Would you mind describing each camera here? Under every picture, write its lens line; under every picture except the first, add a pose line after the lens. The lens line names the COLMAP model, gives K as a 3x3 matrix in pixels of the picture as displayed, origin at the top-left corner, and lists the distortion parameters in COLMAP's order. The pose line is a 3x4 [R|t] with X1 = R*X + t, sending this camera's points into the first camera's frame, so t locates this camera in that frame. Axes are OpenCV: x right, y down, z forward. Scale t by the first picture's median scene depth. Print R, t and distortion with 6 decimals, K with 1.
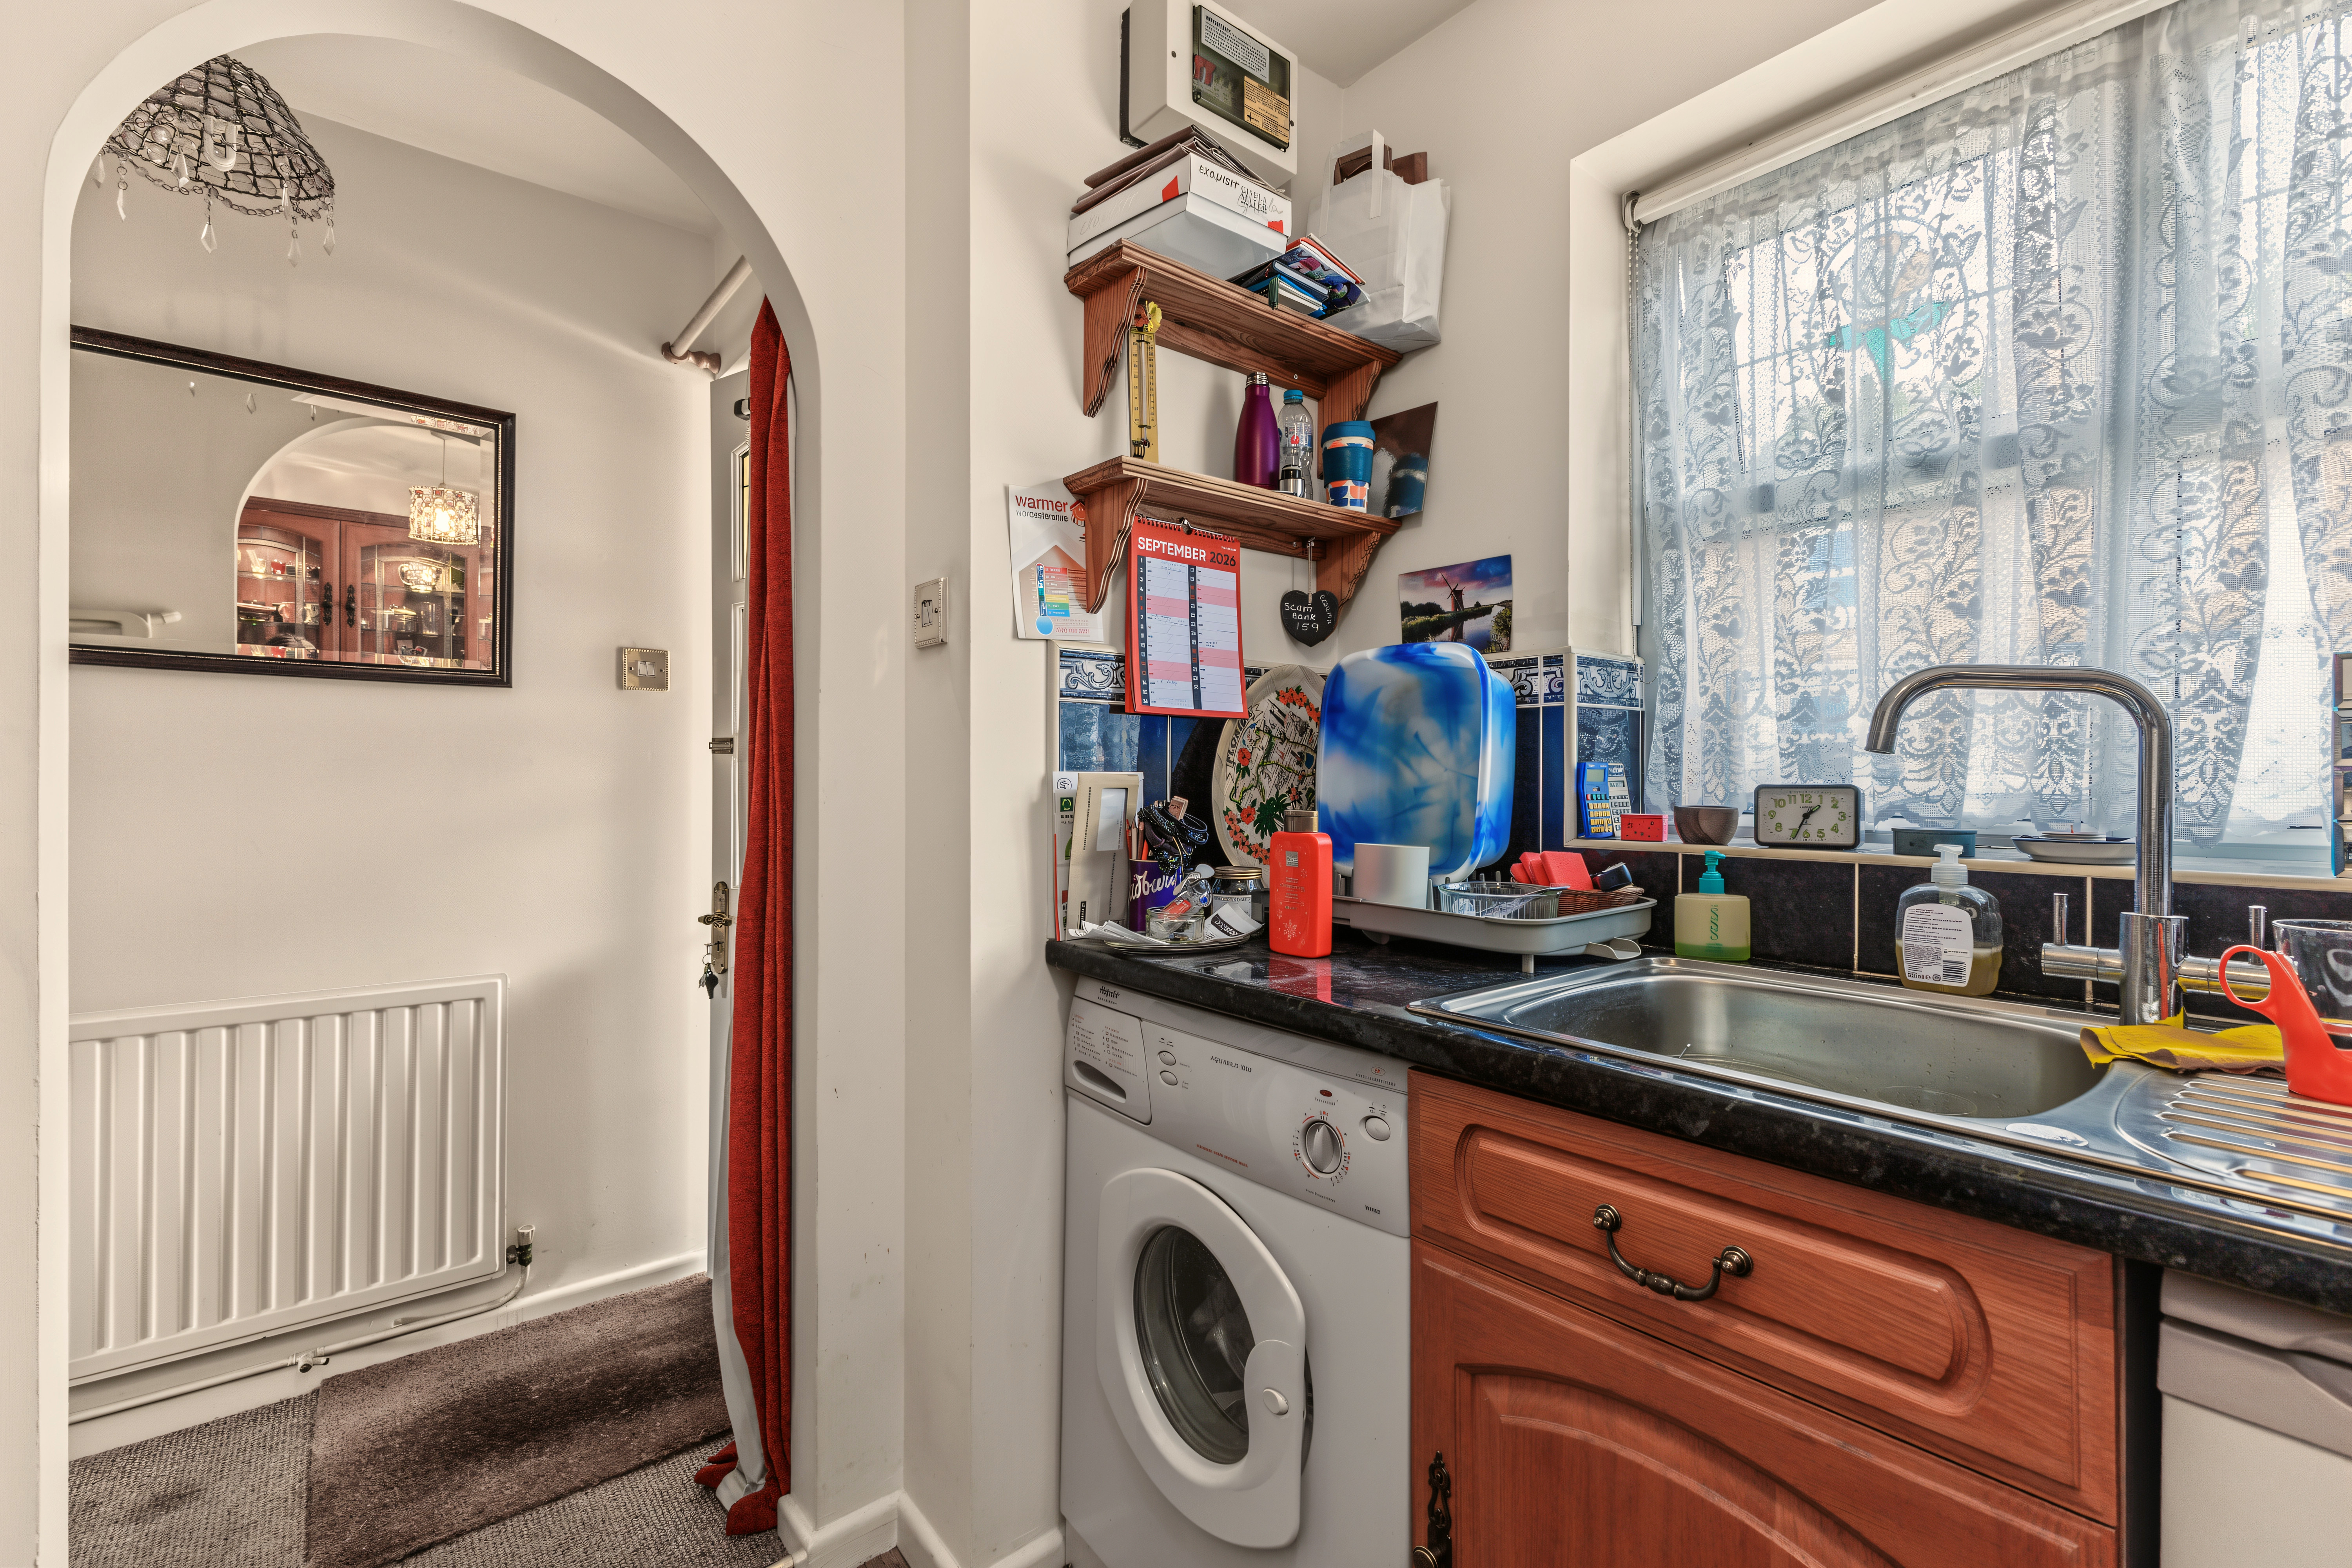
lens RADIAL K [[1022.6, 0, 1177.6], [0, 1022.6, 782.3], [0, 0, 1]] dist [0.004248, 0.000372]
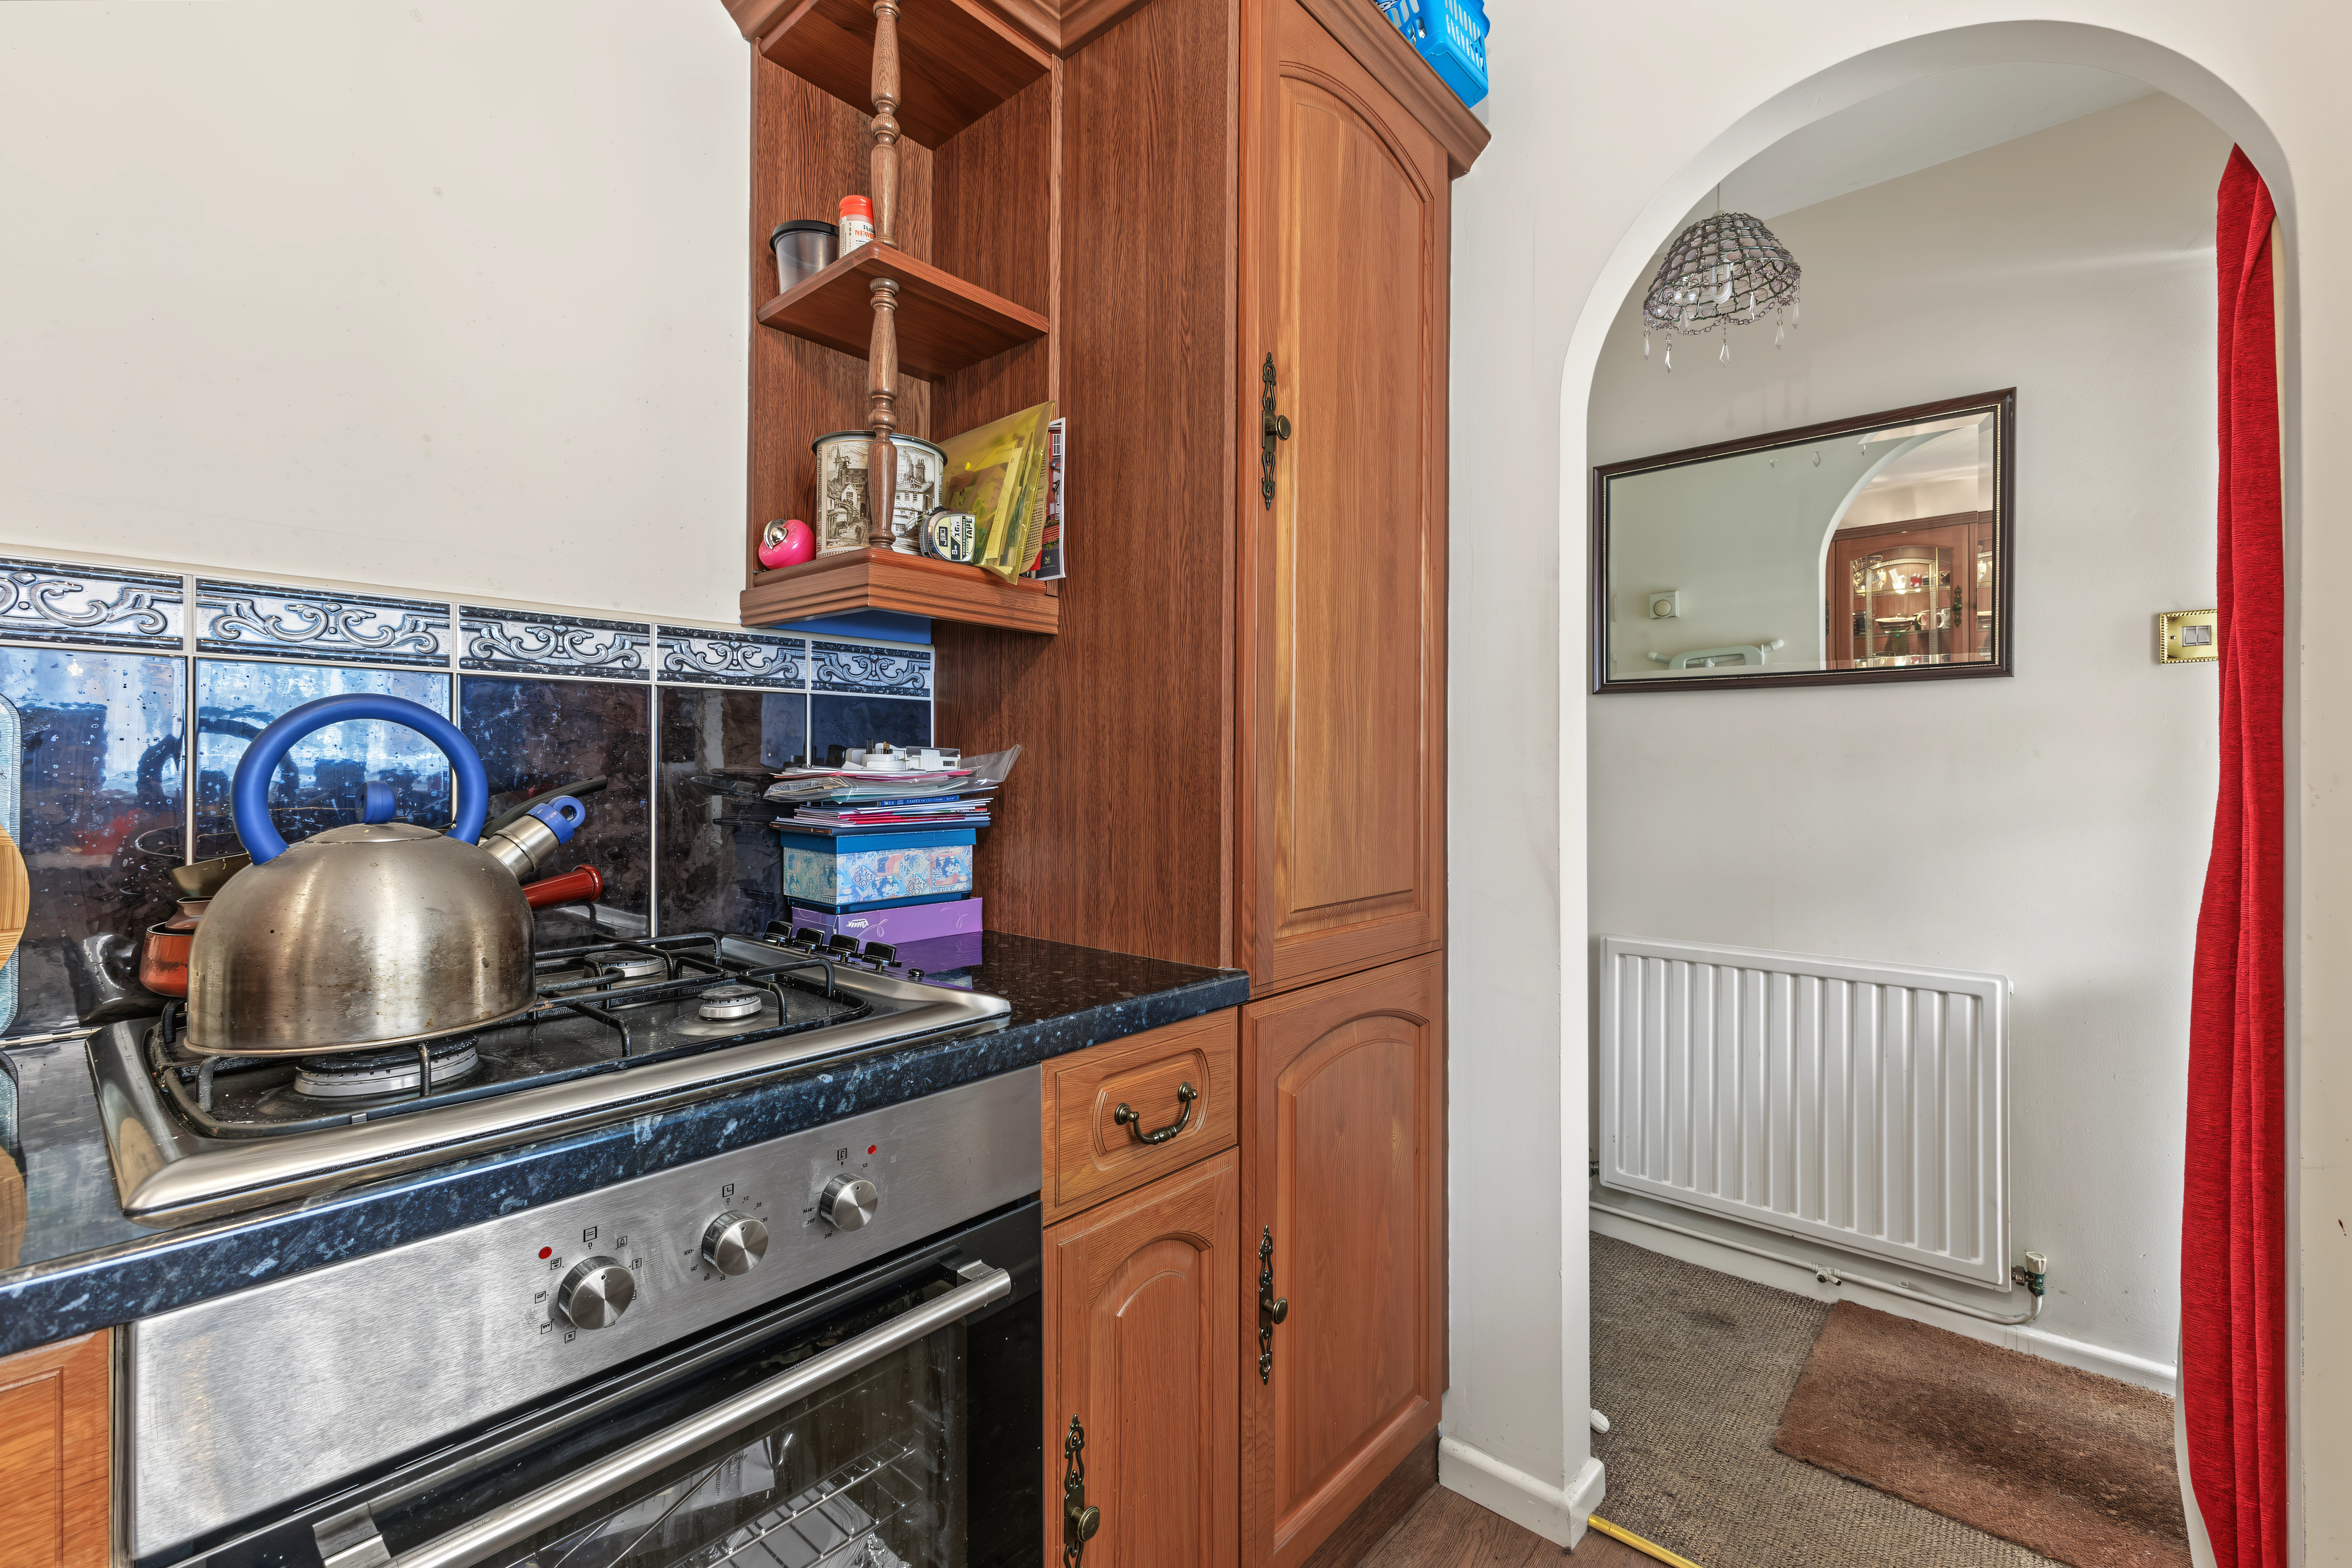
lens RADIAL K [[1022.6, 0, 1175.0], [0, 1022.6, 777.0], [0, 0, 1]] dist [0.004248, 0.000372]
pose [[0.159439, 0.001215, -0.987207, 0.163904], [-0.000593, 0.999999, 0.001135, 0.000086], [0.987208, 0.000405, 0.159439, 0.082742]]
